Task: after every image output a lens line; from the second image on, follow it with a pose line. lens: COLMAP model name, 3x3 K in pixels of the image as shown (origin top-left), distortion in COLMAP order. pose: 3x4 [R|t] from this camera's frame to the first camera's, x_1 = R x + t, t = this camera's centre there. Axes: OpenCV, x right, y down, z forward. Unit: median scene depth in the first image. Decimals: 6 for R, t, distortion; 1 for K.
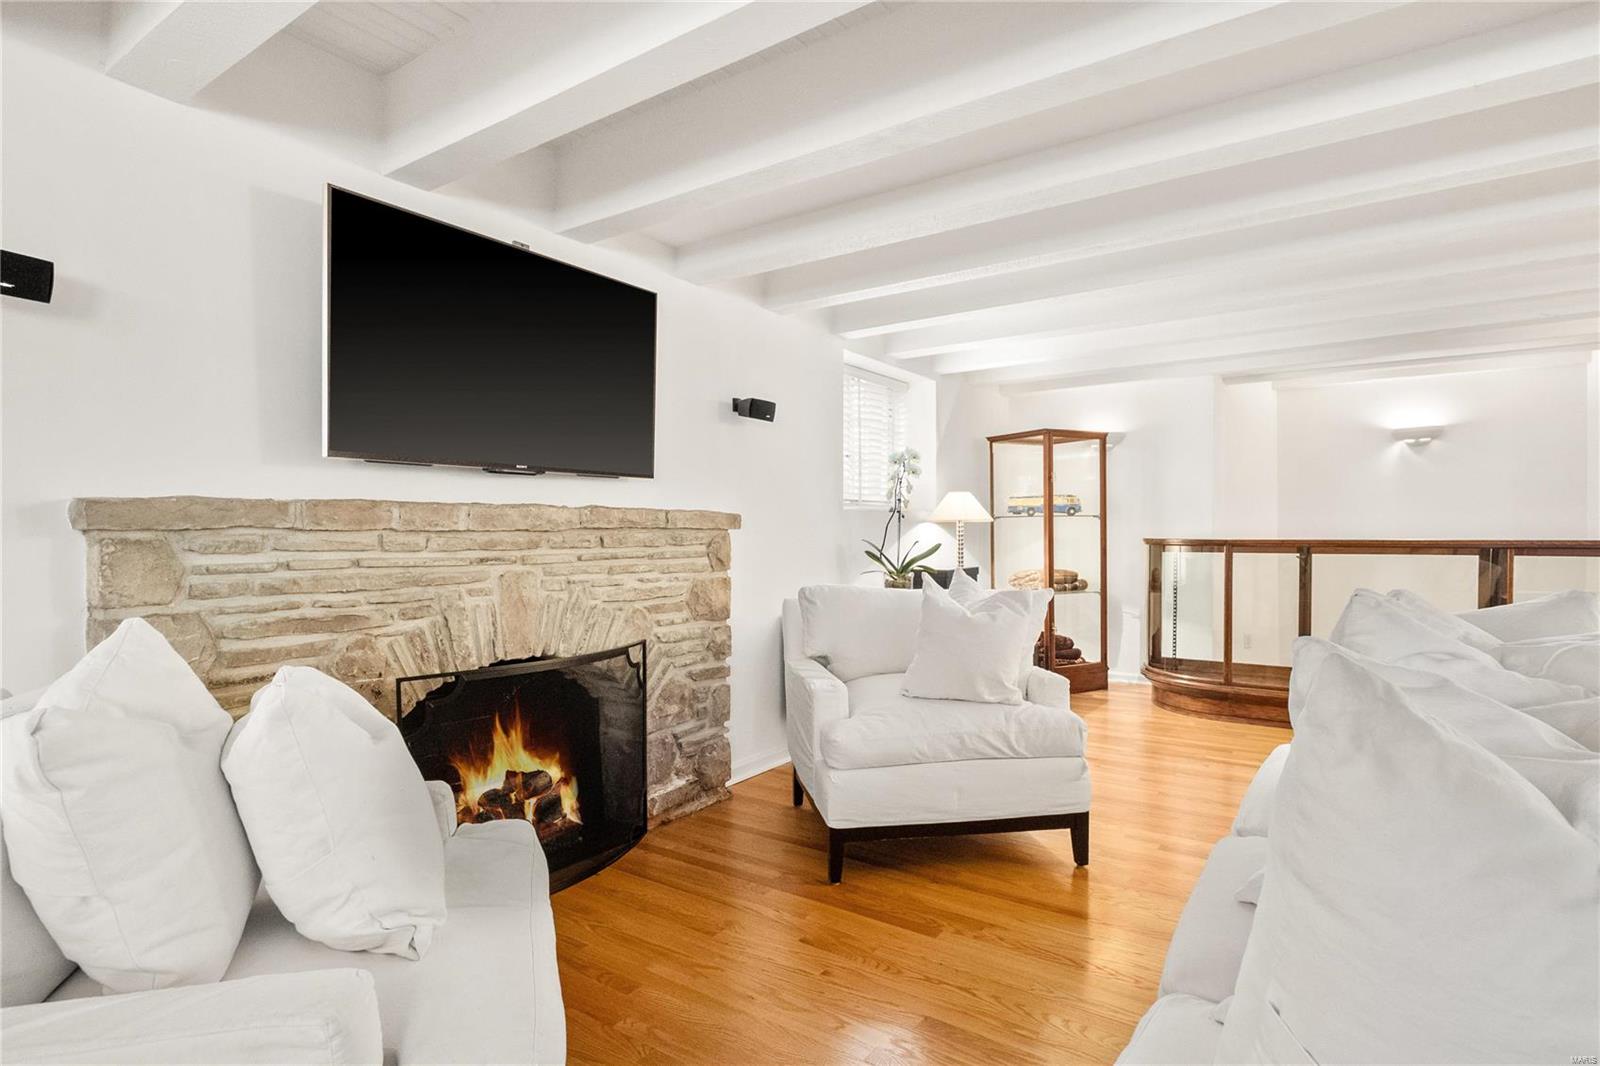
lens RADIAL K [[847.8, 0, 800.0], [0, 847.8, 533.0], [0, 0, 1]] dist [0.015603, 0.000362]
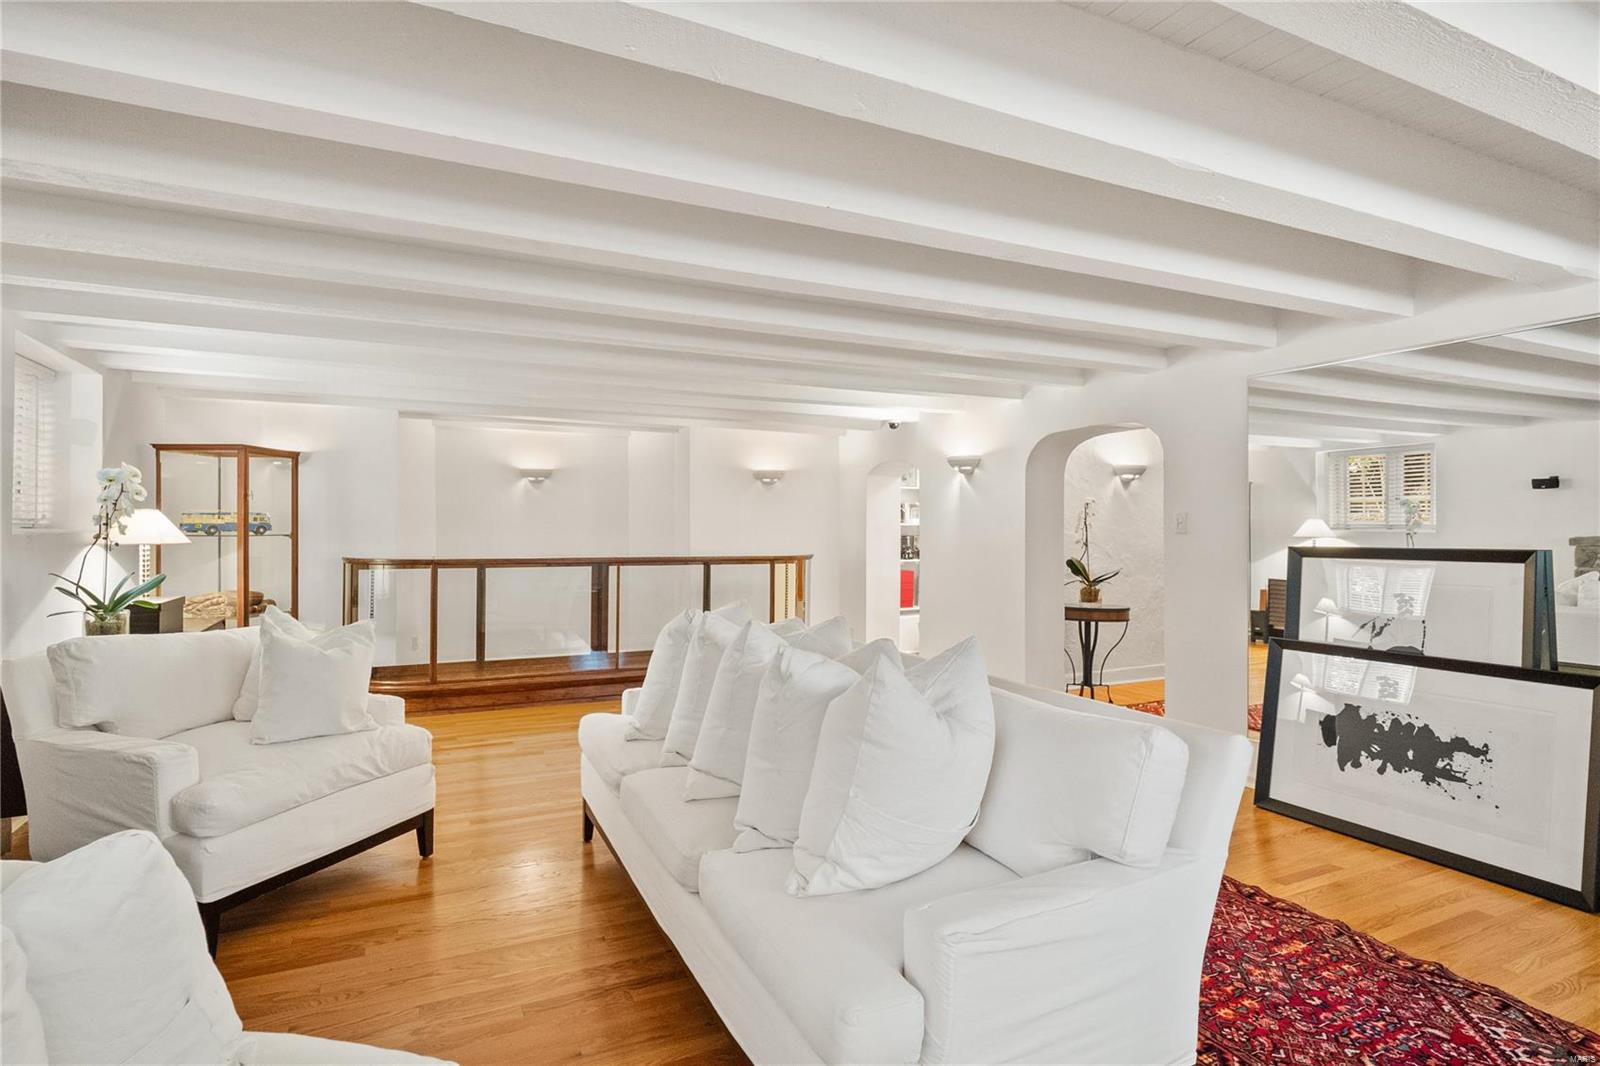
lens RADIAL K [[823.4, 0, 797.5], [0, 823.4, 526.5], [0, 0, 1]] dist [0.000409, -0.000818]
pose [[0.505671, 0.010321, 0.862665, -0.219361], [-0.004450, 0.999946, -0.009356, -0.028614], [-0.862715, 0.000892, 0.505690, -0.001027]]
